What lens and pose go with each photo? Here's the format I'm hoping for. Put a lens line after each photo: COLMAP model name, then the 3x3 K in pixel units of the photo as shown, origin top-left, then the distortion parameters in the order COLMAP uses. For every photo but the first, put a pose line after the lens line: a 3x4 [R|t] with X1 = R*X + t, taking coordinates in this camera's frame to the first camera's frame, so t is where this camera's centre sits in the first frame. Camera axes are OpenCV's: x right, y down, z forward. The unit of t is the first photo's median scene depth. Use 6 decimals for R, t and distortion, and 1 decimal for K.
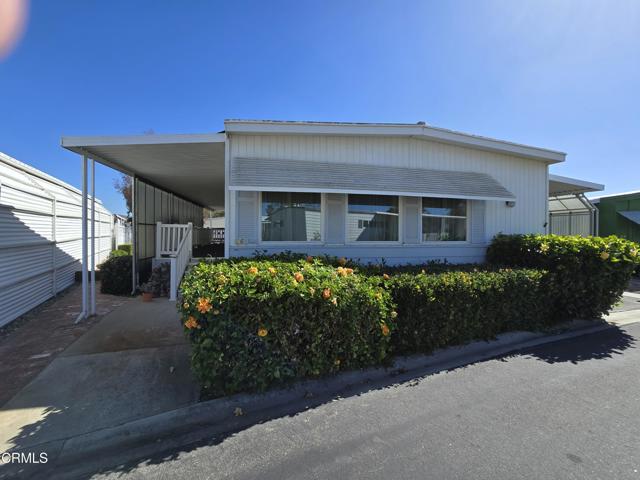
lens RADIAL K [[262.3, 0, 319.8], [0, 262.3, 237.2], [0, 0, 1]] dist [-0.003681, 0.000531]
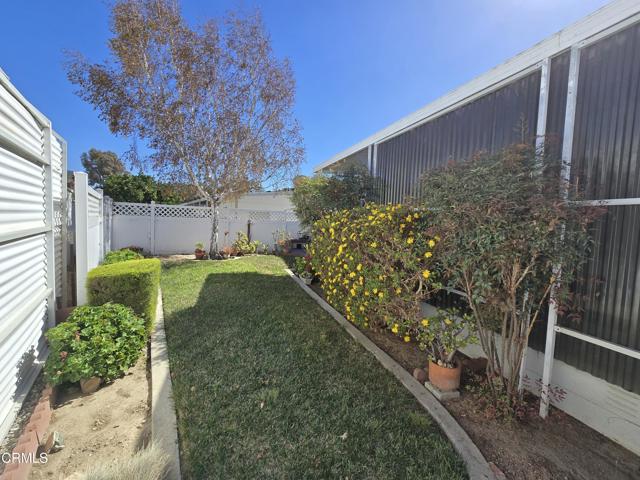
lens RADIAL K [[262.3, 0, 320.8], [0, 262.3, 237.3], [0, 0, 1]] dist [-0.003681, 0.000531]
pose [[0.995218, 0.029228, 0.093203, -0.616911], [-0.034649, 0.997768, 0.057088, -0.019338], [-0.091326, -0.060044, 0.994009, 0.790643]]
